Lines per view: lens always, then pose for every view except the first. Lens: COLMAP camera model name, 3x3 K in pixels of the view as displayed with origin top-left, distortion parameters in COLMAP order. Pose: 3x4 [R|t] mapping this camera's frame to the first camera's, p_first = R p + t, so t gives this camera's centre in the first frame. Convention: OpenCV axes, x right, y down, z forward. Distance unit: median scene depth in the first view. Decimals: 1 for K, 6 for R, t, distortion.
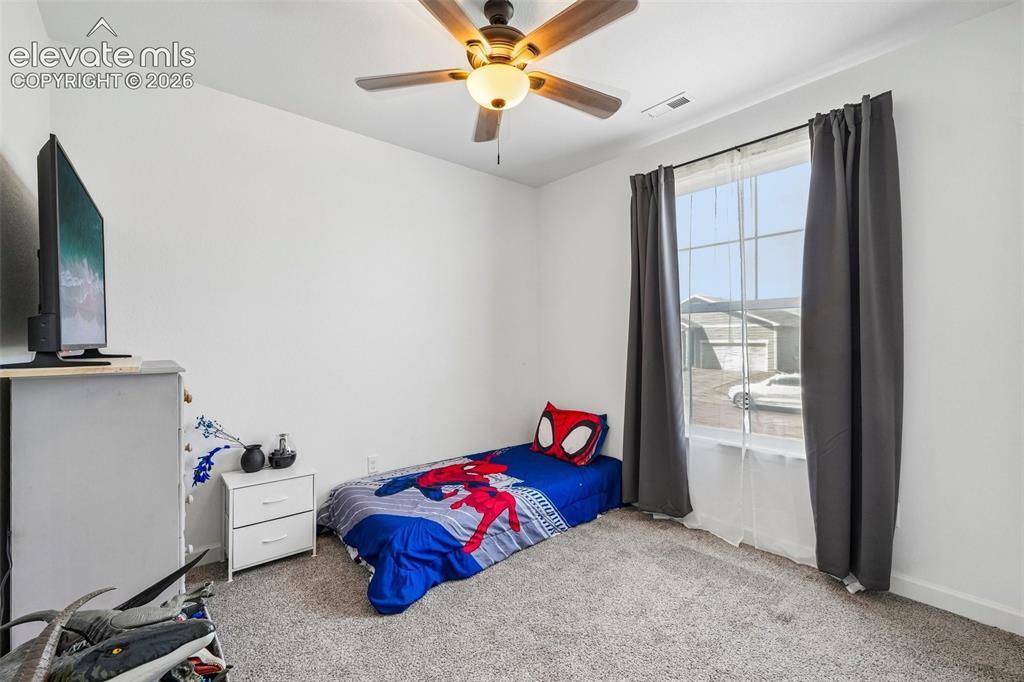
lens RADIAL K [[434.9, 0, 516.4], [0, 434.9, 342.0], [0, 0, 1]] dist [-0.006422, 0.004466]
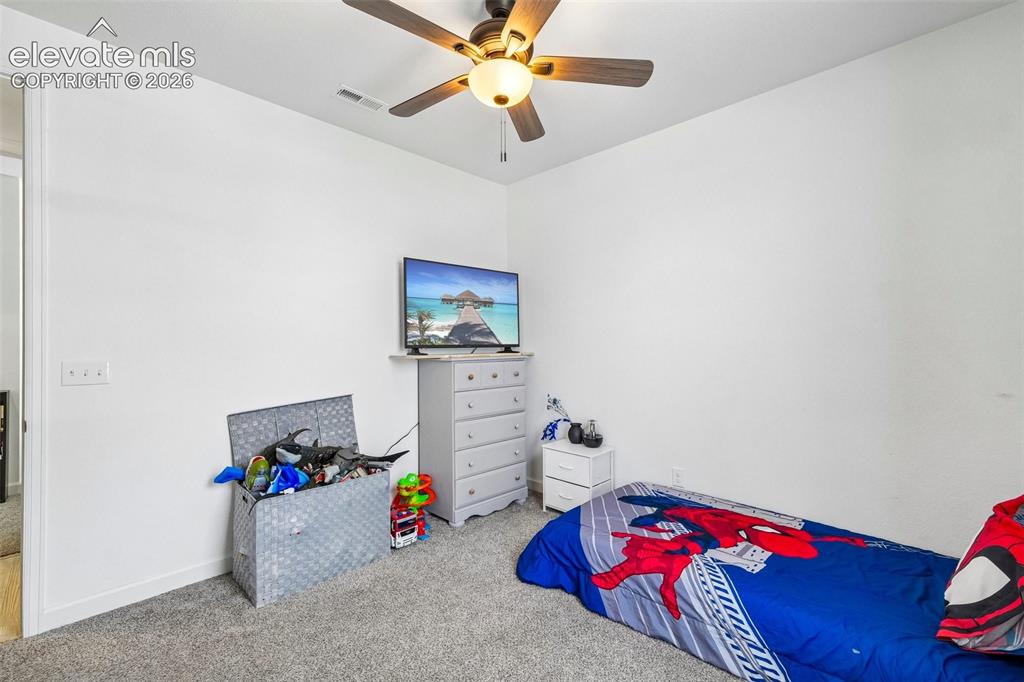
lens RADIAL K [[434.9, 0, 516.4], [0, 434.9, 342.0], [0, 0, 1]] dist [-0.006422, 0.004466]
pose [[0.101966, 0.003989, -0.994780, 0.638982], [-0.009773, 0.999948, 0.003008, -0.009614], [0.994740, 0.009415, 0.101999, 0.633037]]
